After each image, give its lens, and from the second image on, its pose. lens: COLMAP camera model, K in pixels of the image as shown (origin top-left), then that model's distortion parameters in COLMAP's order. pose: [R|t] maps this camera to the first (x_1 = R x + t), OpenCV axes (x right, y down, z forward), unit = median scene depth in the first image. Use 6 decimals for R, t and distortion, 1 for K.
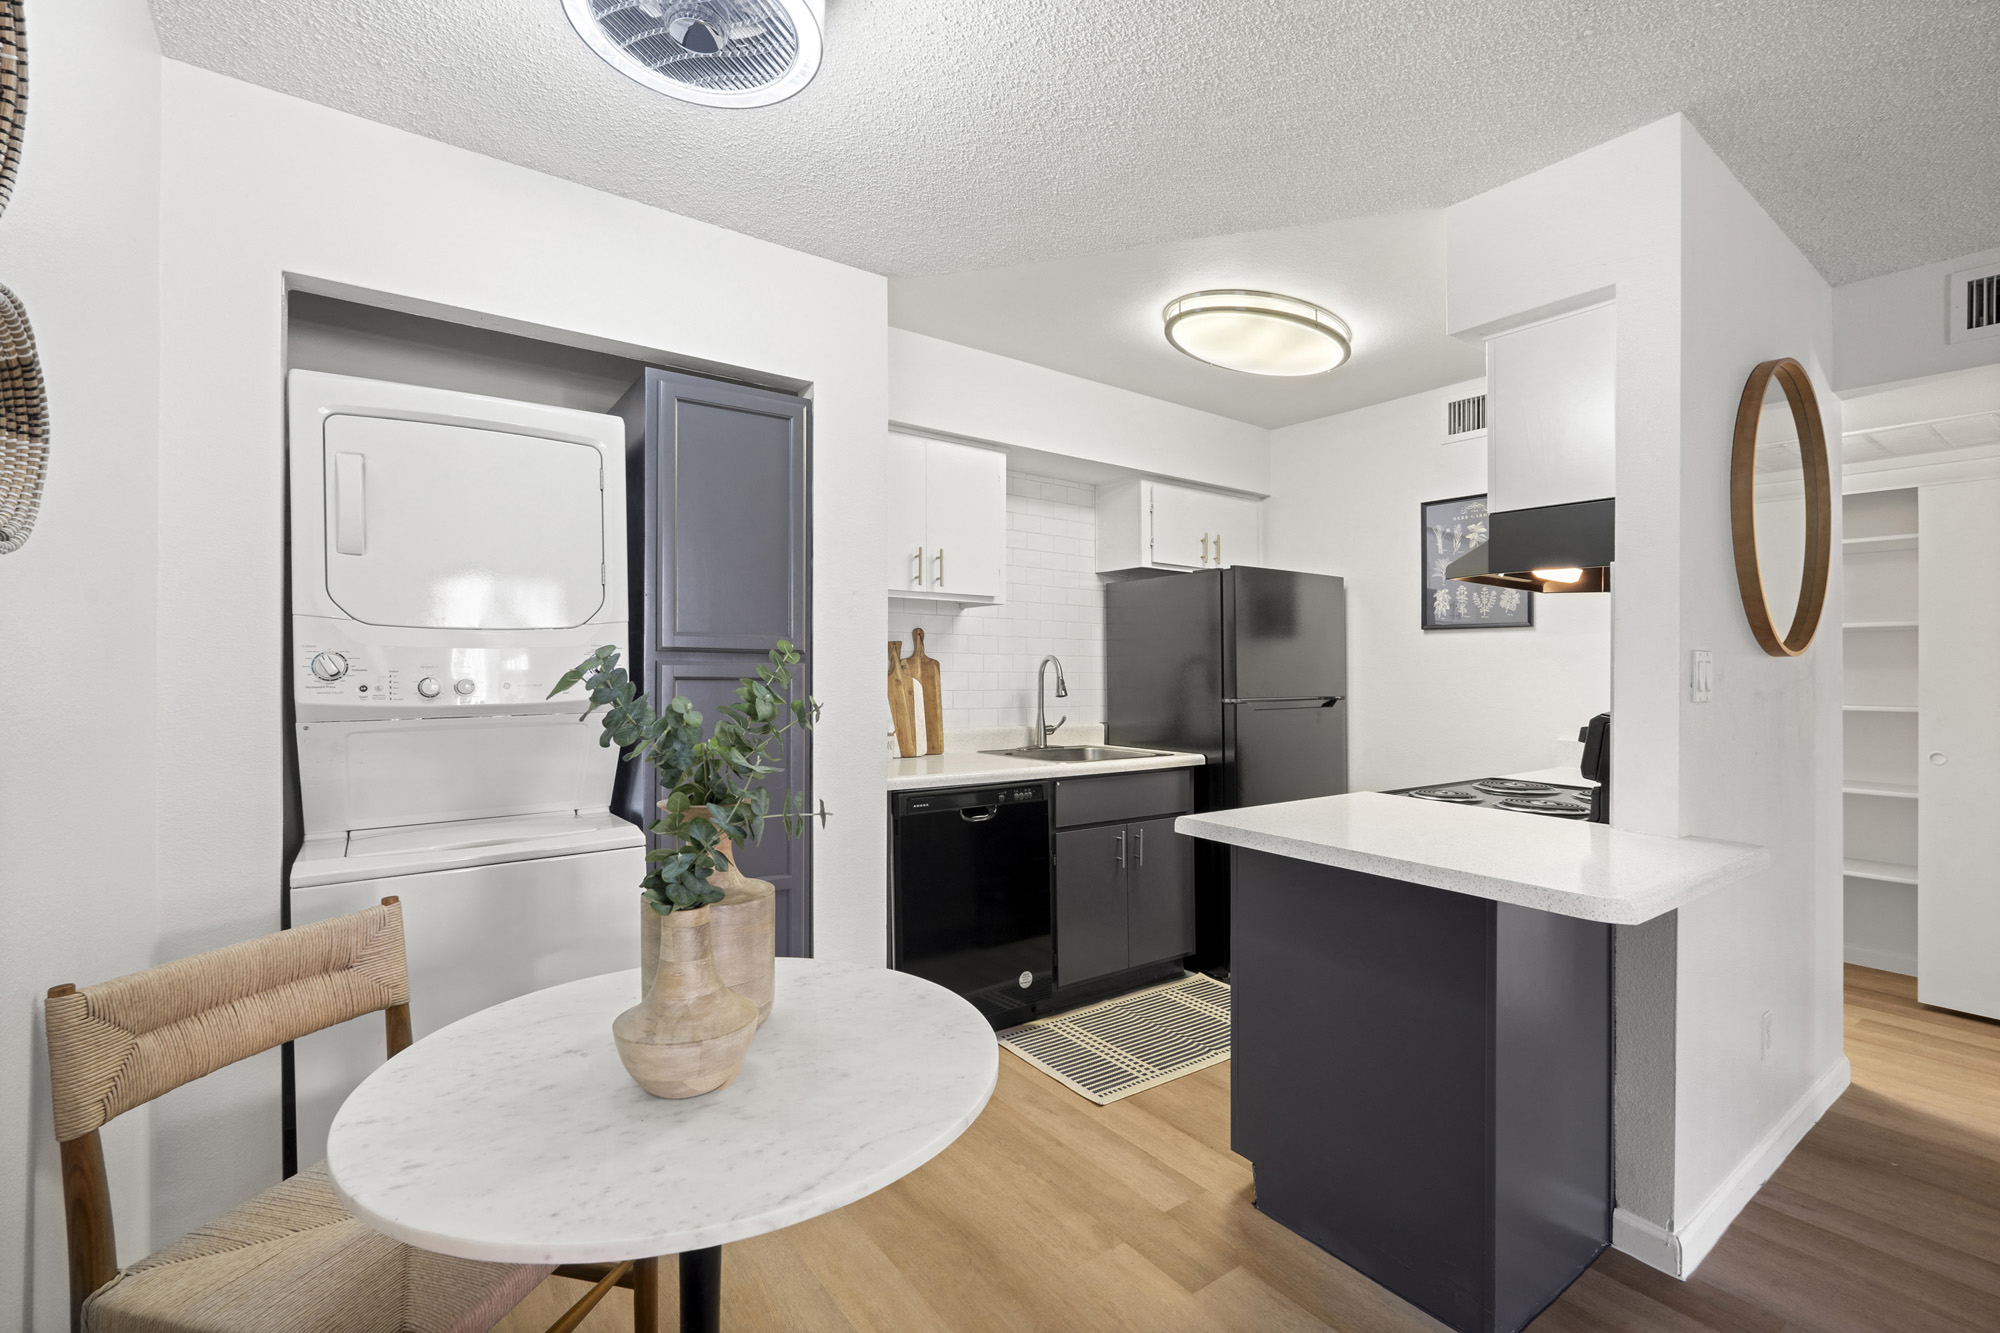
lens RADIAL K [[890.0, 0, 1000.0], [0, 890.0, 666.5], [0, 0, 1]] dist [0.000369, 0.000217]
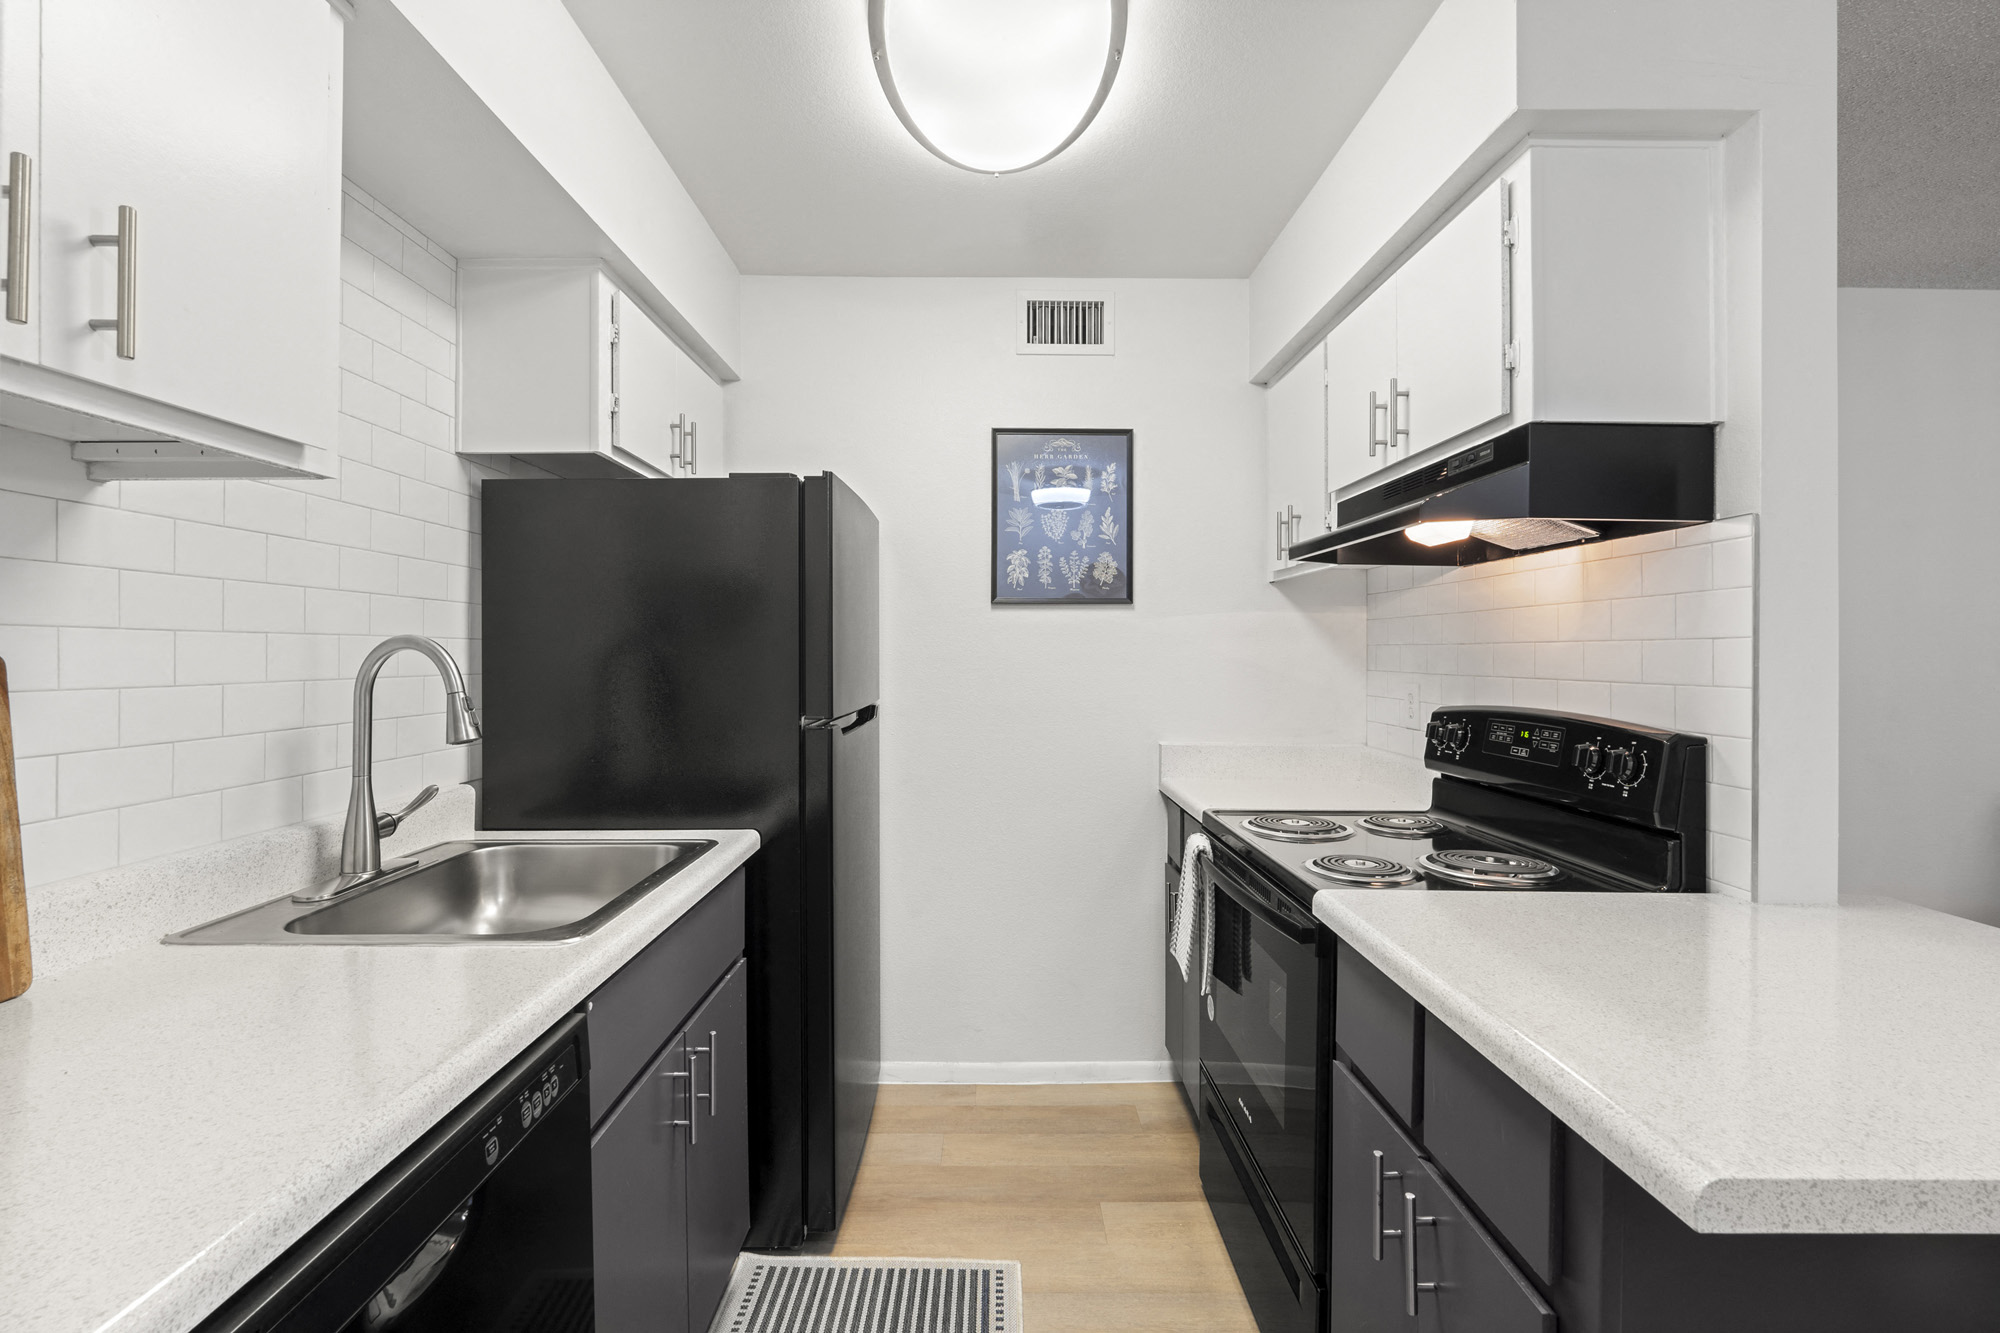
lens RADIAL K [[884.1, 0, 1000.4], [0, 884.1, 631.1], [0, 0, 1]] dist [-0.005548, 0.000073]
pose [[0.578467, 0.010375, 0.815639, -0.112427], [0.000817, 0.999911, -0.013298, -0.009334], [-0.815705, 0.008359, 0.578408, 0.599511]]
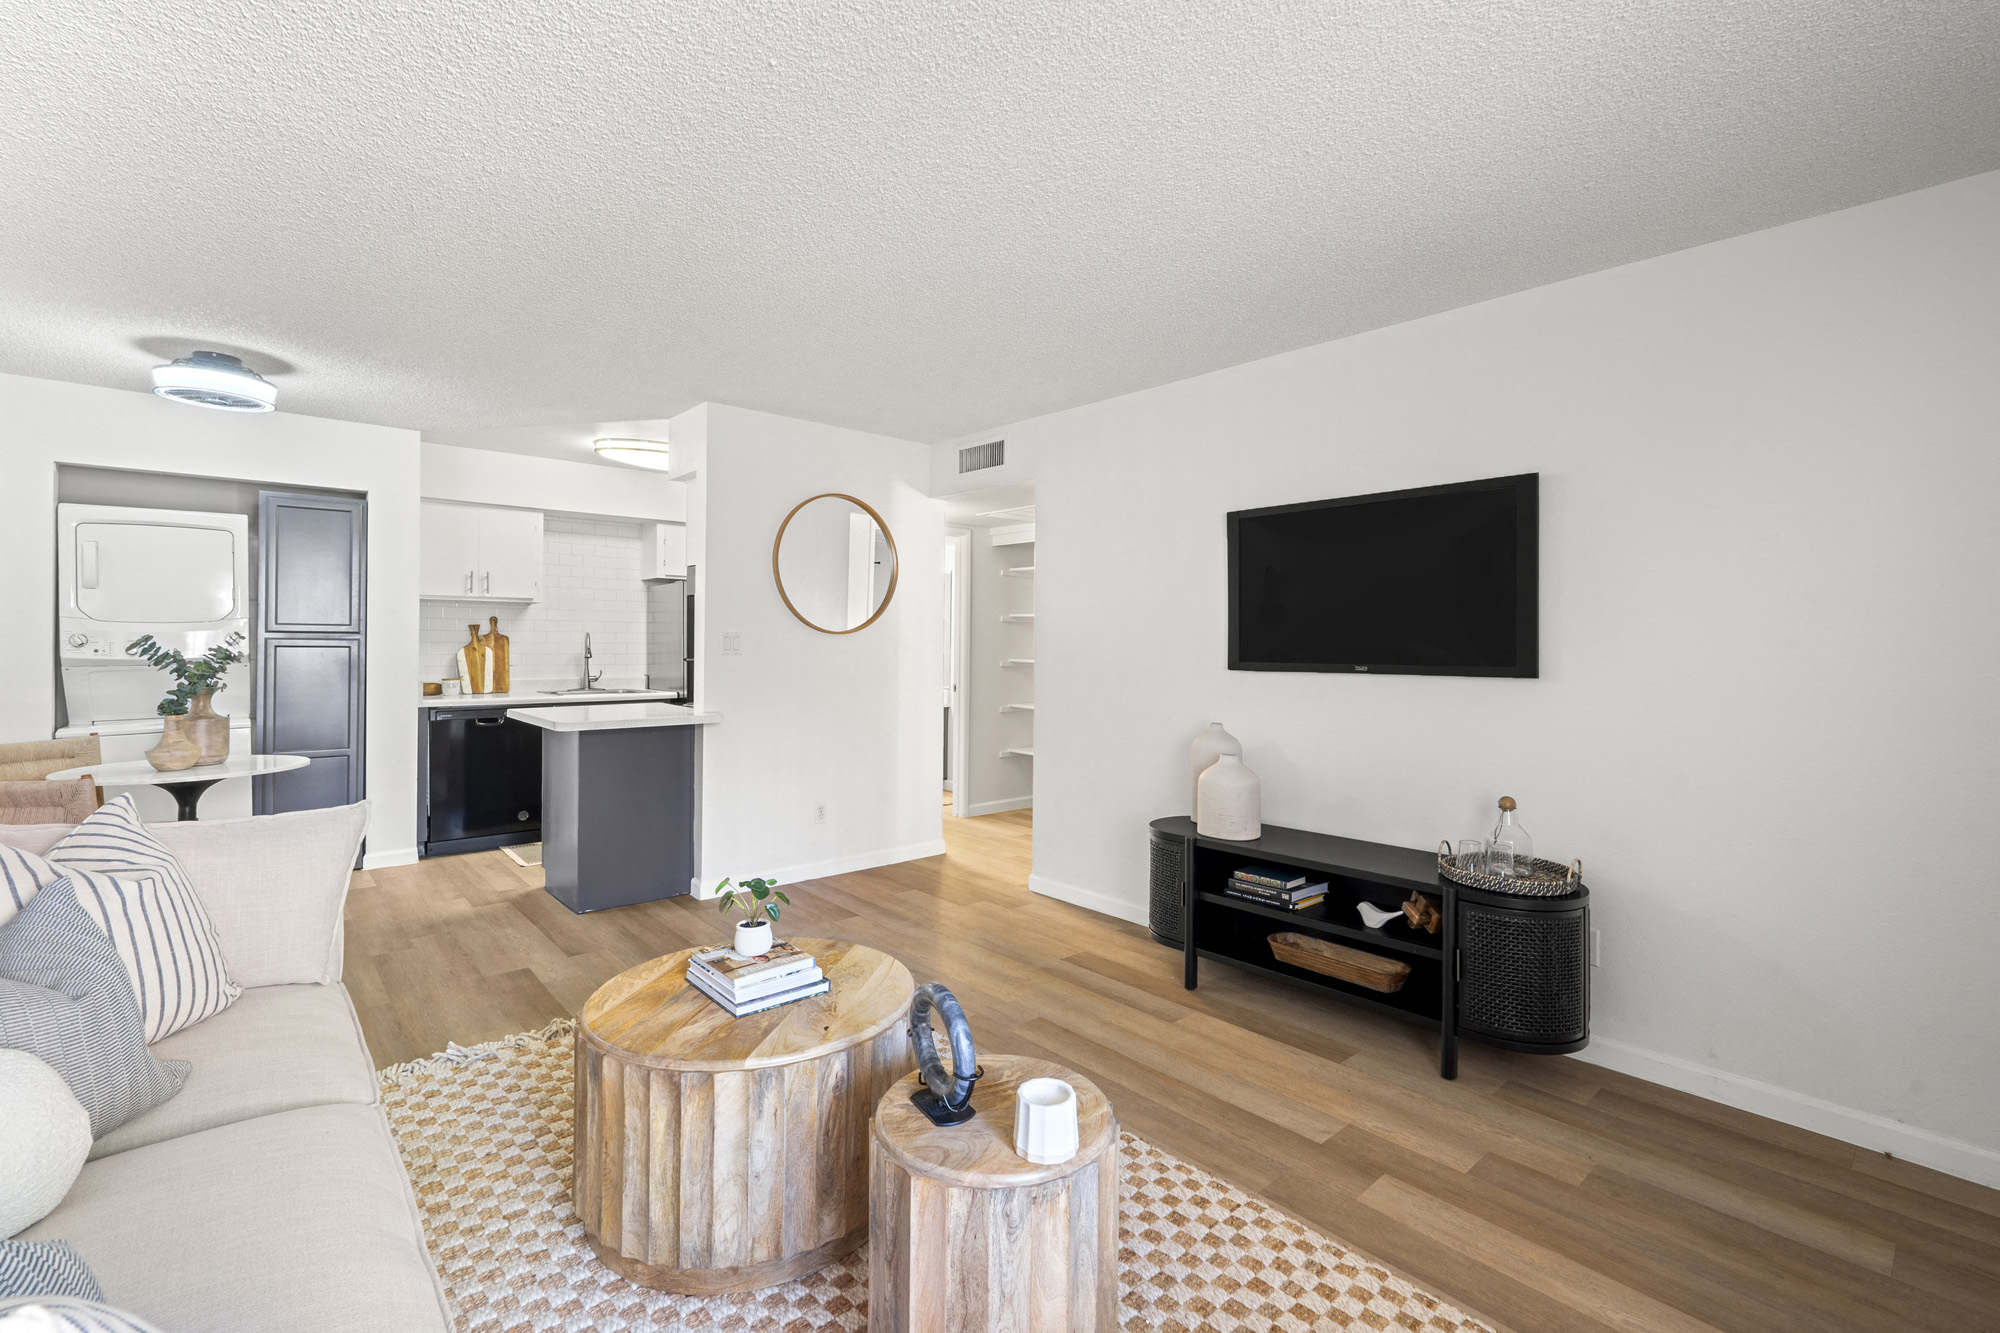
lens RADIAL K [[884.1, 0, 1000.4], [0, 884.1, 631.1], [0, 0, 1]] dist [-0.005548, 0.000073]
pose [[0.994584, -0.001016, 0.103934, 0.678979], [0.001950, 0.999959, -0.008891, 0.000185], [-0.103920, 0.009045, 0.994544, -0.734960]]
